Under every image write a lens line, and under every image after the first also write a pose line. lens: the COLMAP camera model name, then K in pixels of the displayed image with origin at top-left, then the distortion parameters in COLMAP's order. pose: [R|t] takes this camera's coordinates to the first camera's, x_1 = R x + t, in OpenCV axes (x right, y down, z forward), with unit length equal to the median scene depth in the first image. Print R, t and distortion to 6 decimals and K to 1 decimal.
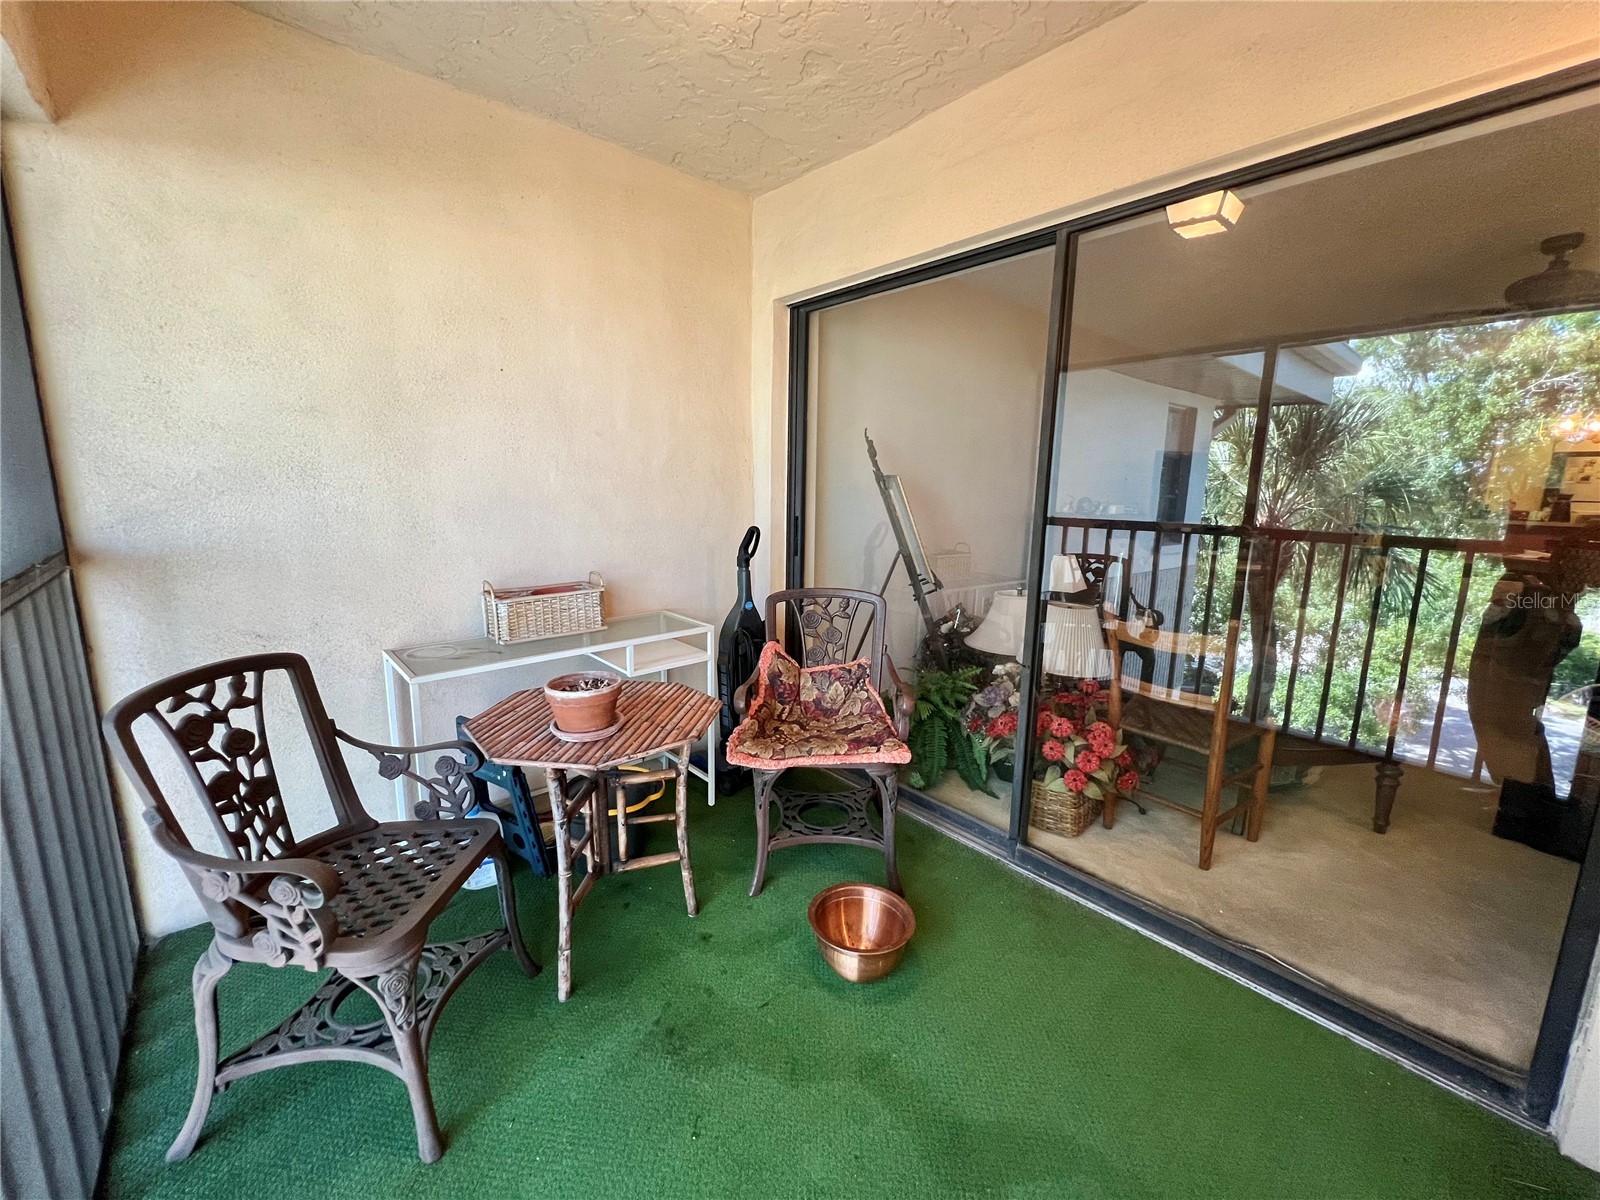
lens RADIAL K [[647.3, 0, 800.0], [0, 647.3, 600.0], [0, 0, 1]] dist [0.015301, 0.000021]
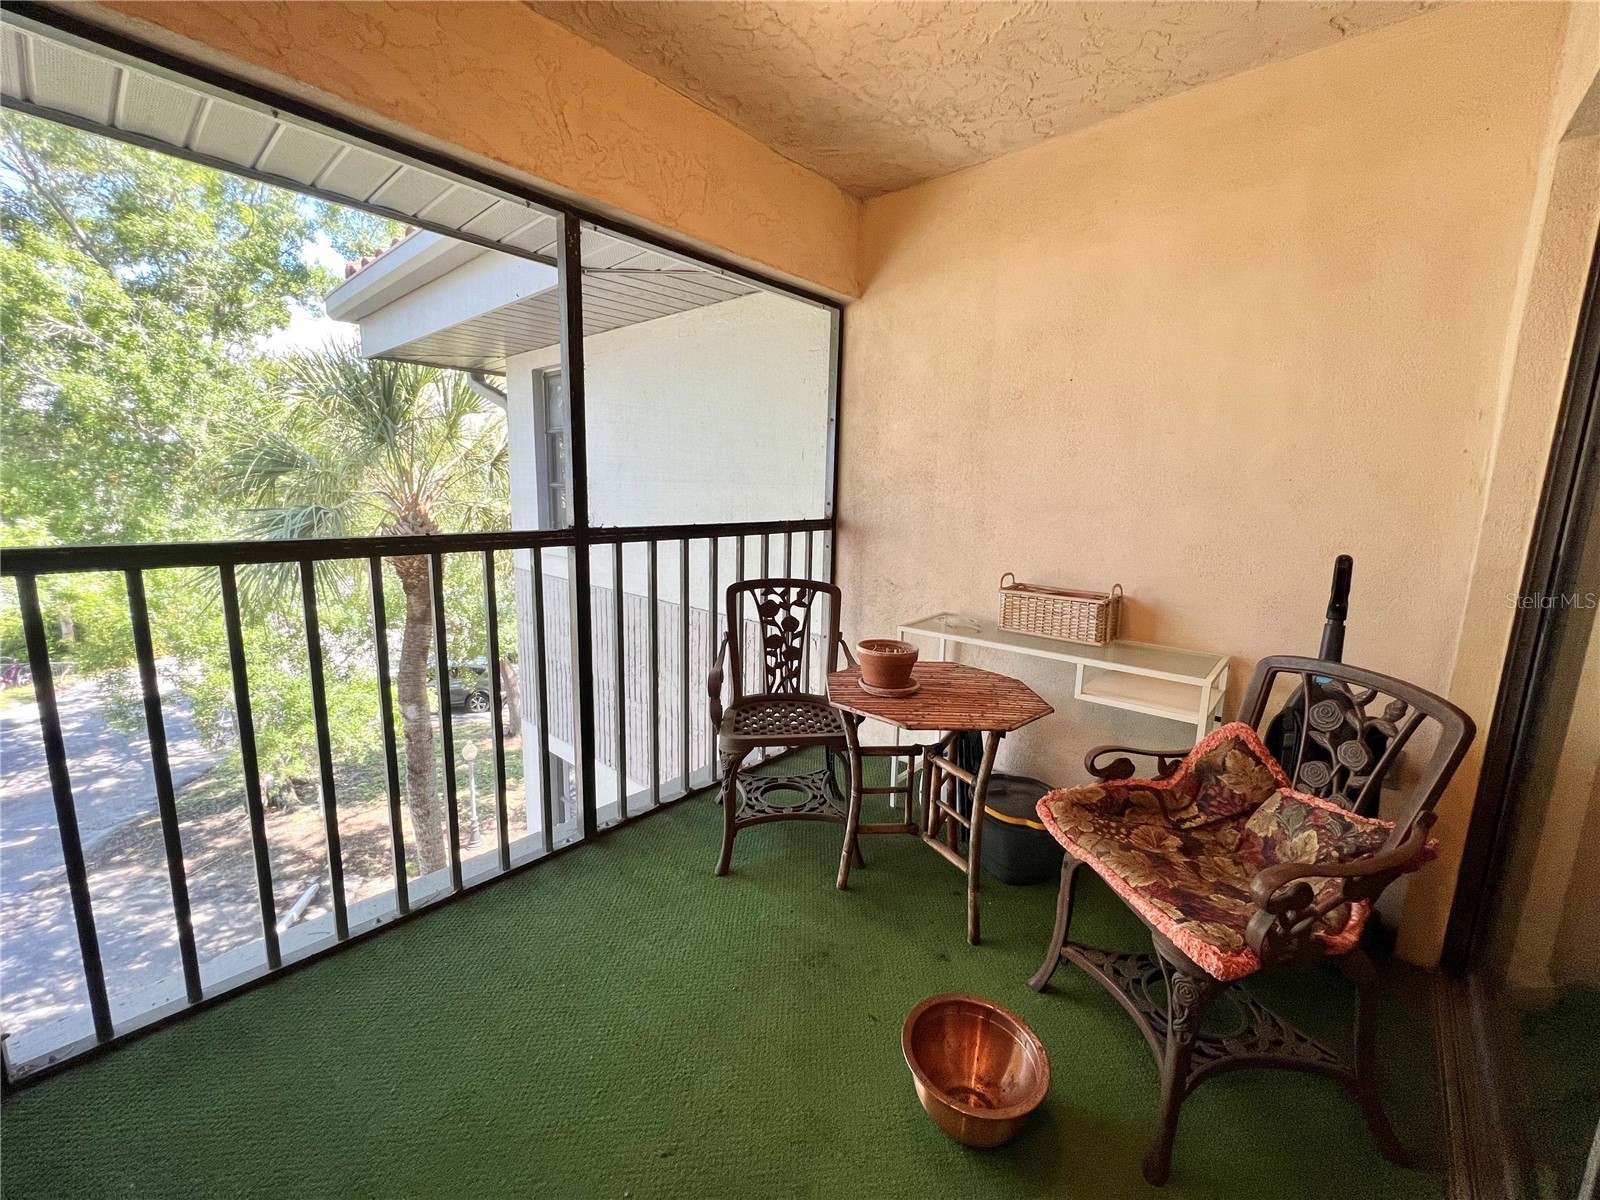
lens RADIAL K [[647.3, 0, 800.0], [0, 647.3, 600.0], [0, 0, 1]] dist [0.015301, 0.000021]
pose [[0.120708, 0.163283, -0.979167, 0.760416], [-0.200381, 0.970083, 0.137066, -0.083681], [0.972254, 0.179661, 0.149815, 0.626996]]
